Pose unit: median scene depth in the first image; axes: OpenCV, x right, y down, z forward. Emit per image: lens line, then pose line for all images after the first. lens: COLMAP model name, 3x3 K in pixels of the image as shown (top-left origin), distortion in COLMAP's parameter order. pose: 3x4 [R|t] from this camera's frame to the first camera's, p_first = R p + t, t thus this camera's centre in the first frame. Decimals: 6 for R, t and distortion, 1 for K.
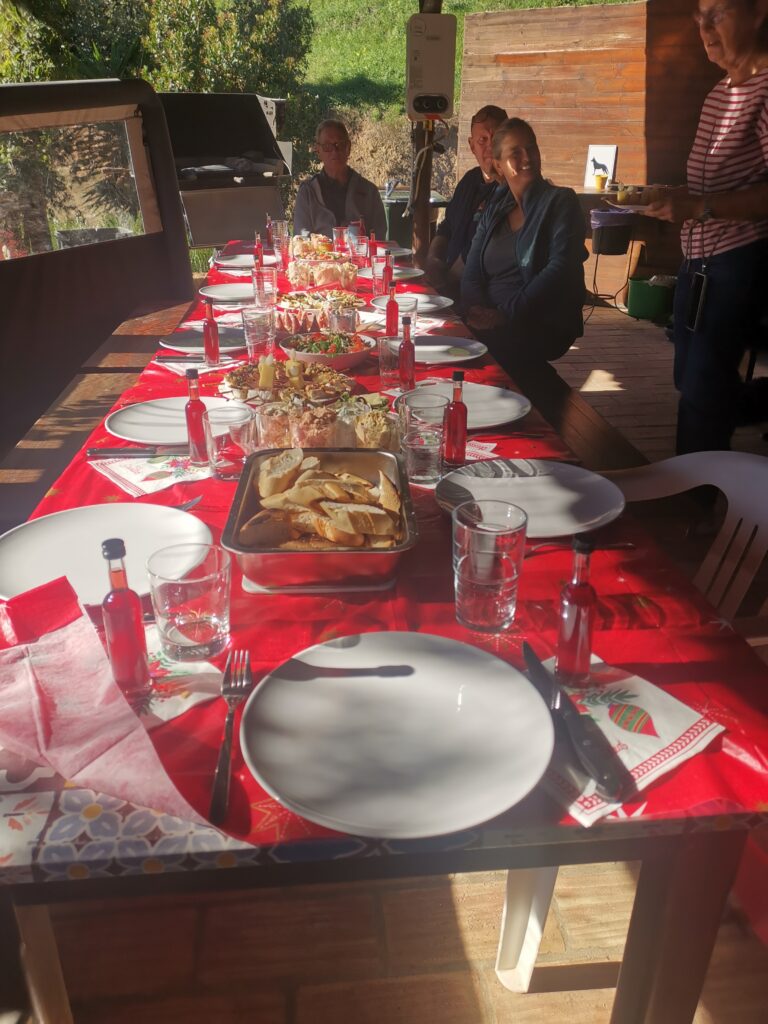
lens RADIAL K [[785.8, 0, 384.0], [0, 785.8, 512.0], [0, 0, 1]] dist [0.053362, -0.045947]
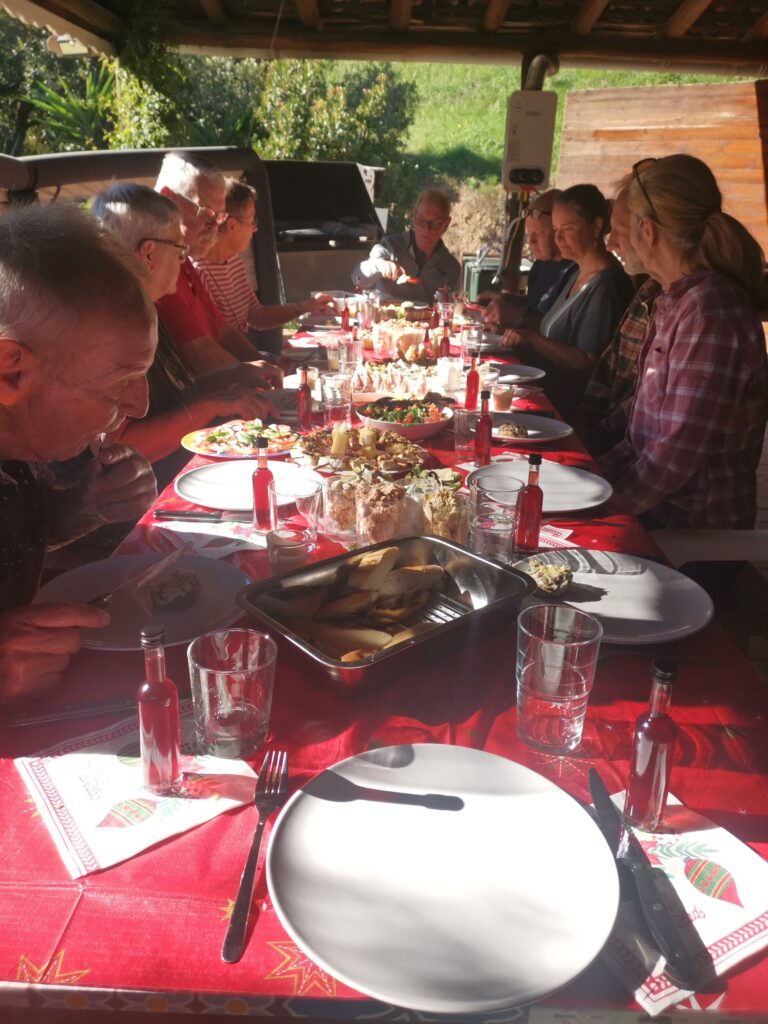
lens RADIAL K [[789.1, 0, 384.0], [0, 789.1, 512.0], [0, 0, 1]] dist [0.056593, -0.066560]
pose [[0.993408, 0.063360, -0.095531, 0.006121], [-0.069903, 0.995316, -0.066774, -0.024484], [0.090853, 0.073012, 0.993184, 0.029697]]
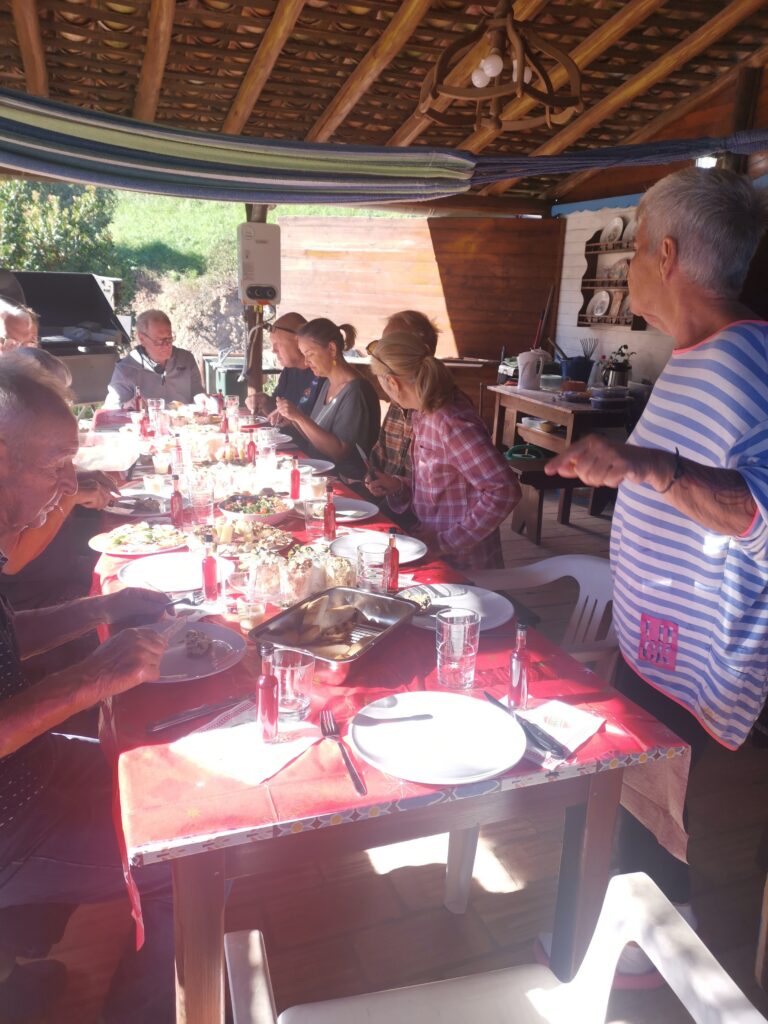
lens RADIAL K [[789.1, 0, 384.0], [0, 789.1, 512.0], [0, 0, 1]] dist [0.056593, -0.066560]
pose [[0.966774, -0.041202, 0.252290, -0.214173], [0.083233, 0.983882, -0.158268, 0.018614], [-0.241702, 0.174008, 0.954621, -0.302702]]
